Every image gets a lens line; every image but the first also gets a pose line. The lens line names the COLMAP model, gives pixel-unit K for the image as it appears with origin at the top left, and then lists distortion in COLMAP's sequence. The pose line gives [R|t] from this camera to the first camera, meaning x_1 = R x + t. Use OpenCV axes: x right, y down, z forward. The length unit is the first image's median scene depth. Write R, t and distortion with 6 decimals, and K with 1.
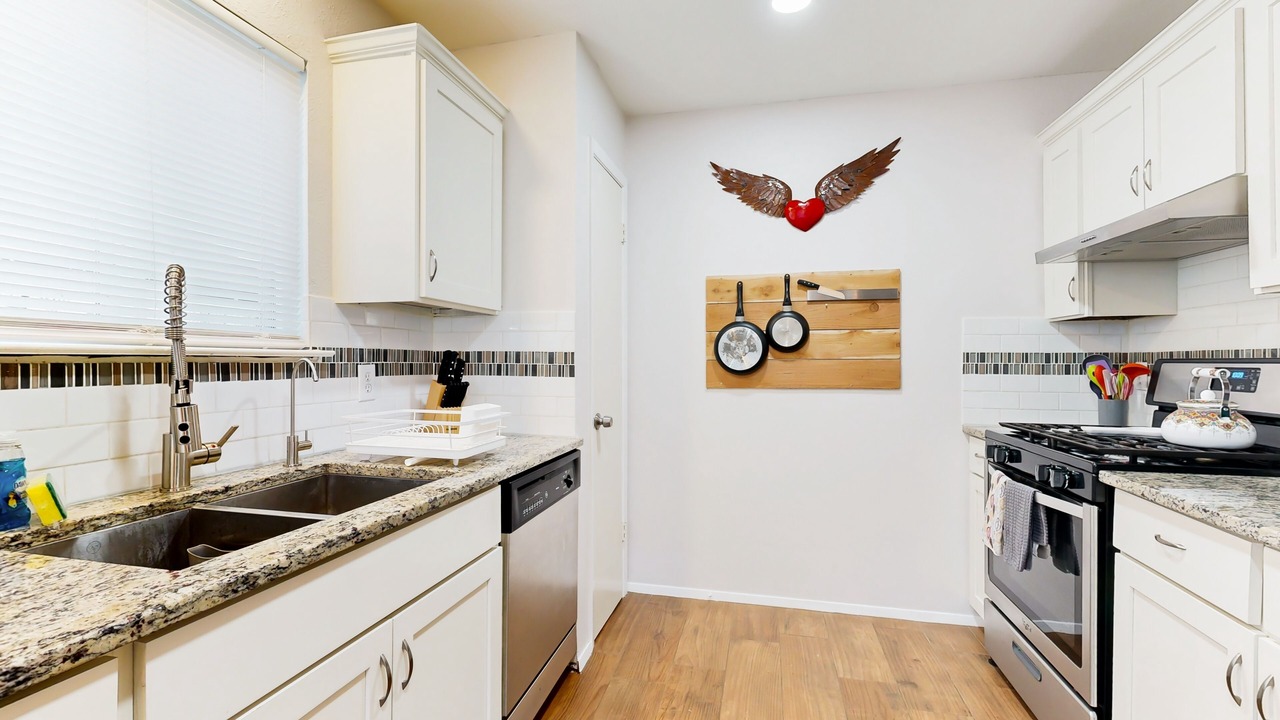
lens RADIAL K [[563.3, 0, 636.9], [0, 563.3, 360.7], [0, 0, 1]] dist [-0.002513, -0.001637]
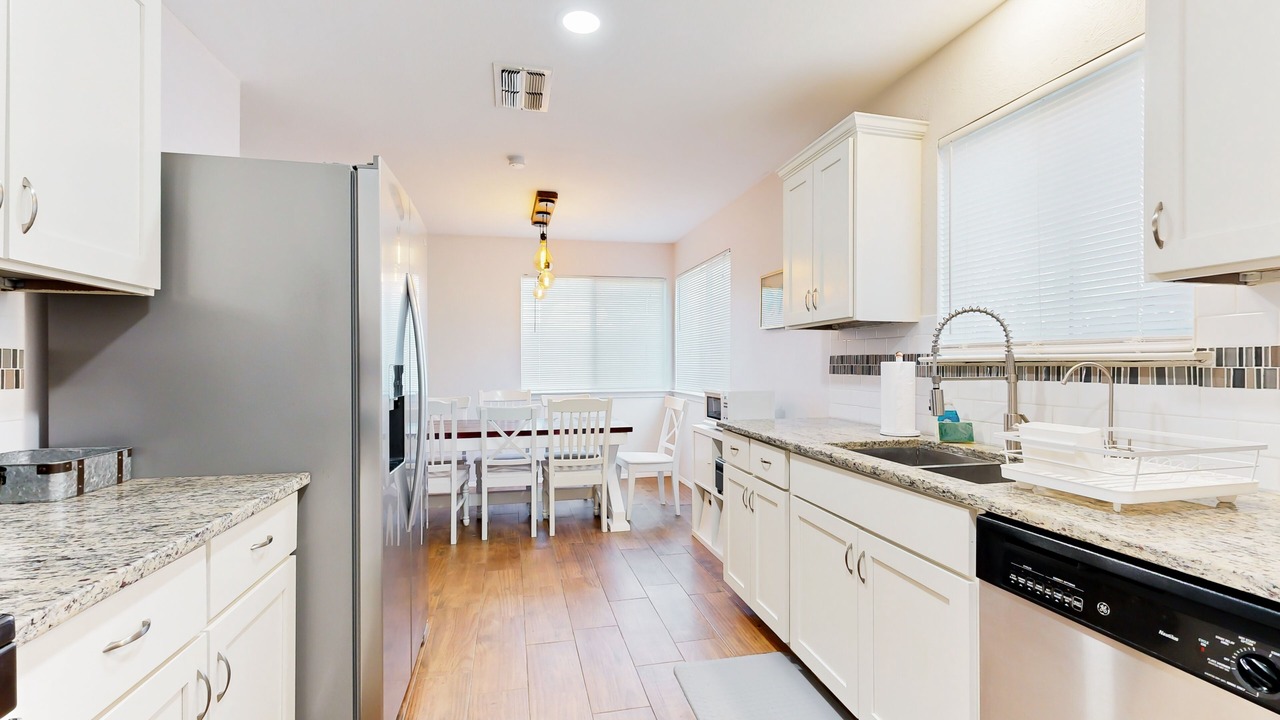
lens RADIAL K [[563.3, 0, 645.5], [0, 563.3, 361.8], [0, 0, 1]] dist [-0.002513, -0.001637]
pose [[-0.890636, -0.004127, -0.454698, 0.578976], [-0.002412, 0.999988, -0.004351, 0.001004], [0.454711, -0.002779, -0.890635, 1.525287]]
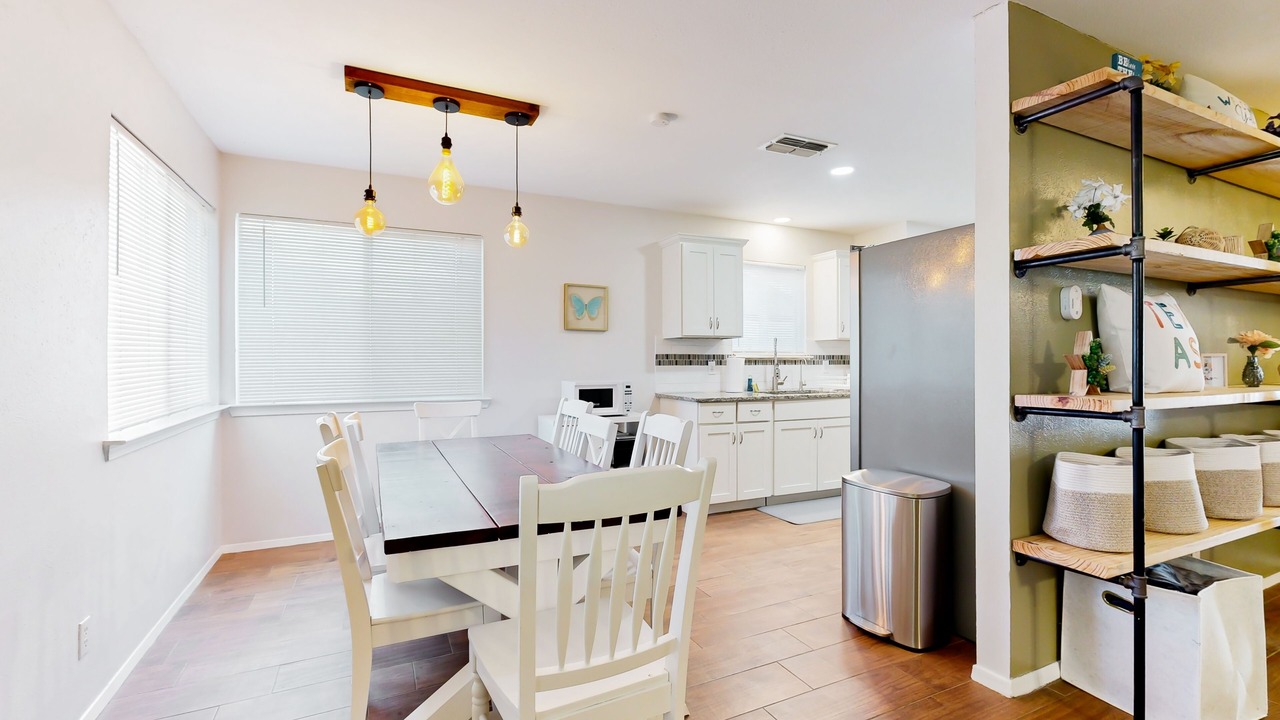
lens RADIAL K [[563.3, 0, 638.4], [0, 563.3, 365.4], [0, 0, 1]] dist [-0.002513, -0.001637]
pose [[0.630858, 0.001950, -0.775896, 1.420273], [0.004105, 0.999974, 0.005852, 0.012622], [0.775888, -0.006877, 0.630834, -1.930284]]
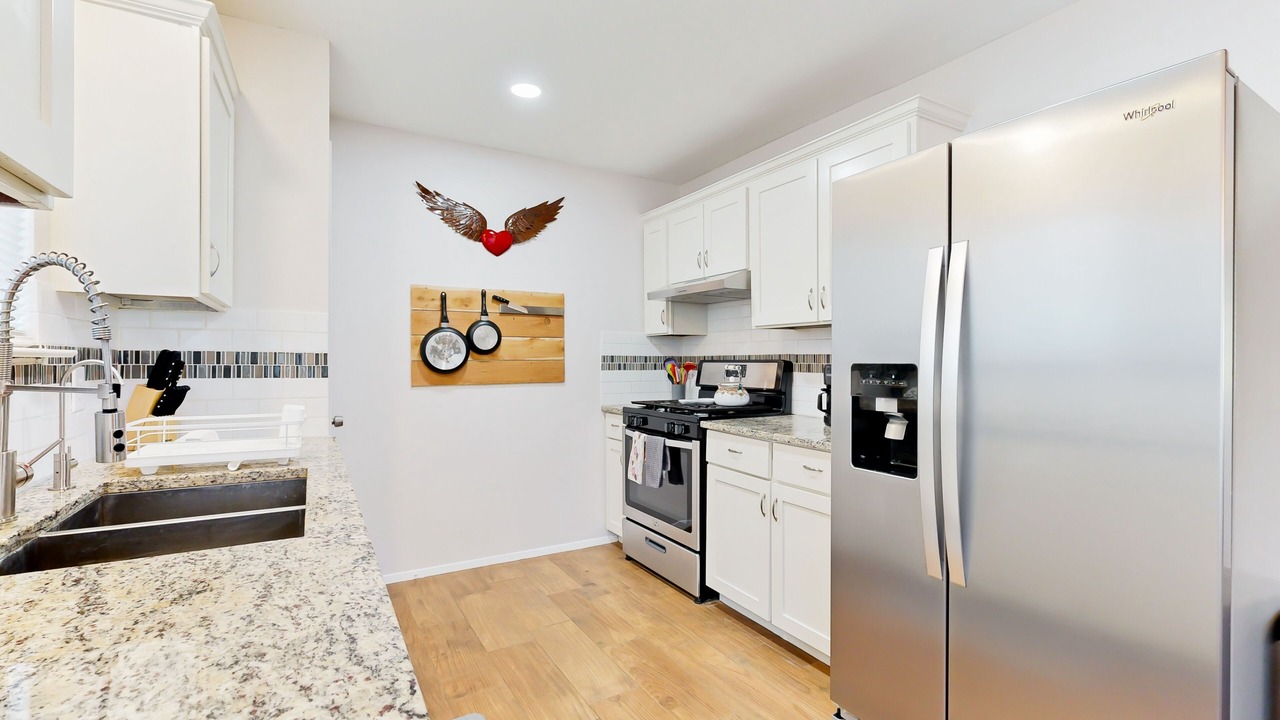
lens RADIAL K [[563.3, 0, 648.4], [0, 563.3, 359.3], [0, 0, 1]] dist [-0.002513, -0.001637]
pose [[0.715248, 0.001501, 0.698869, -0.403939], [0.000388, 0.999997, -0.002545, -0.001525], [-0.698870, 0.002092, 0.715246, -0.137211]]
